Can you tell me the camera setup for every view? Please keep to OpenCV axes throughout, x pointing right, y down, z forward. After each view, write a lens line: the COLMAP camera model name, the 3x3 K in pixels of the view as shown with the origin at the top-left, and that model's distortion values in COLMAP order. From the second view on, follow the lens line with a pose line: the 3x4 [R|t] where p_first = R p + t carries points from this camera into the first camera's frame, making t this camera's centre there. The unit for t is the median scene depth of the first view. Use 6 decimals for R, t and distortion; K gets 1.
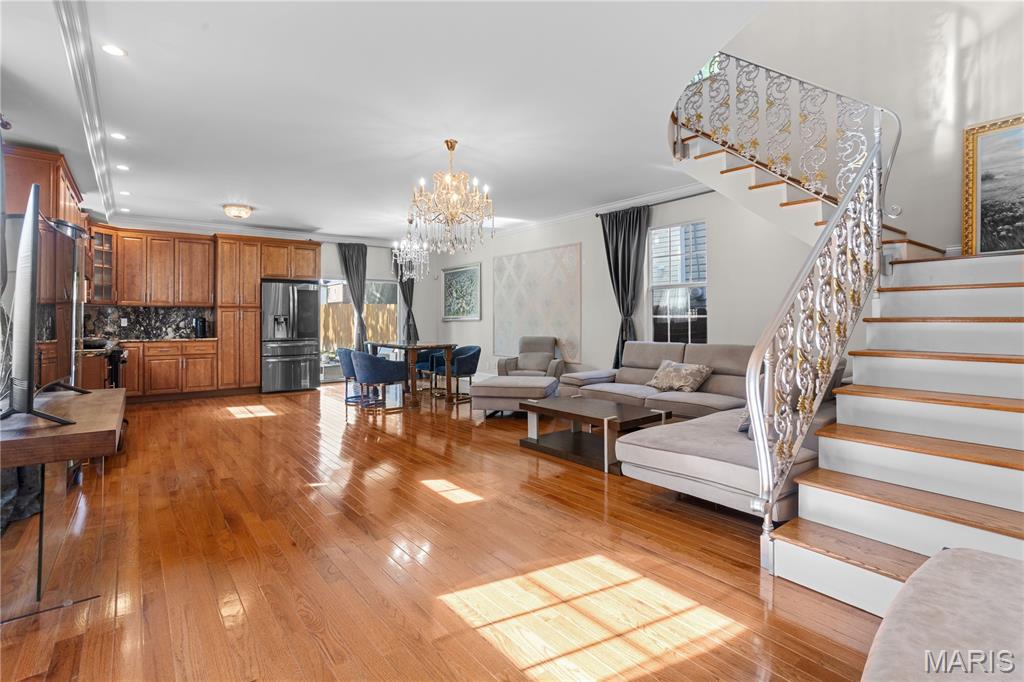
lens RADIAL K [[491.5, 0, 509.9], [0, 491.5, 324.5], [0, 0, 1]] dist [-0.058580, 0.037431]
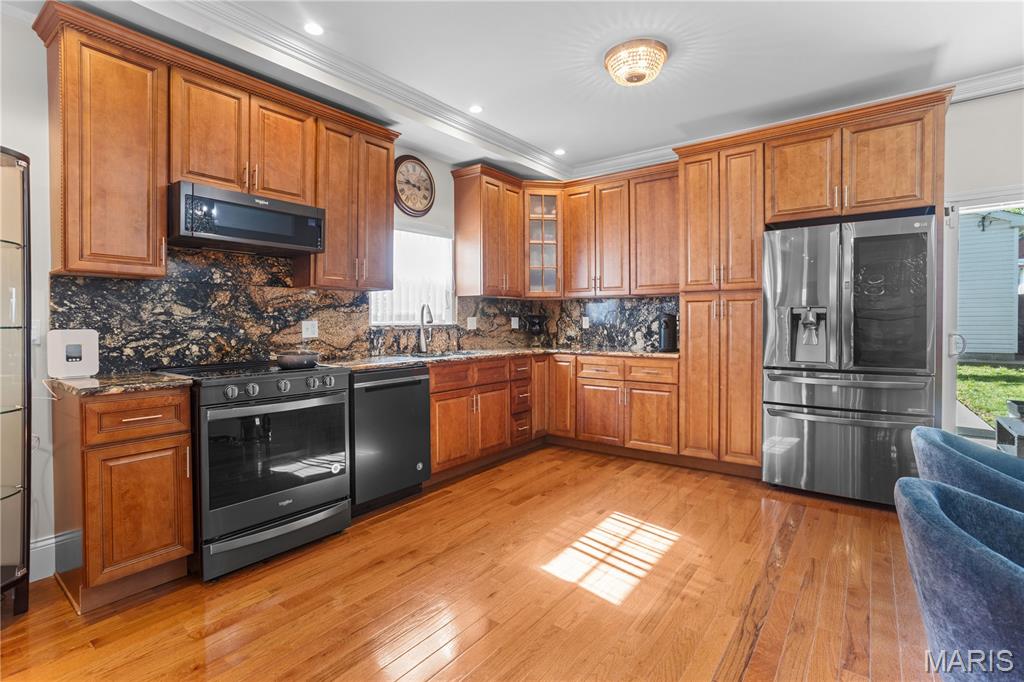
lens RADIAL K [[499.4, 0, 515.2], [0, 499.4, 323.4], [0, 0, 1]] dist [0.000490, 0.001268]
pose [[0.260296, 0.005727, -0.965512, -0.137571], [-0.005329, 0.999976, 0.004495, -0.005773], [0.965514, 0.003976, 0.260320, 0.680133]]
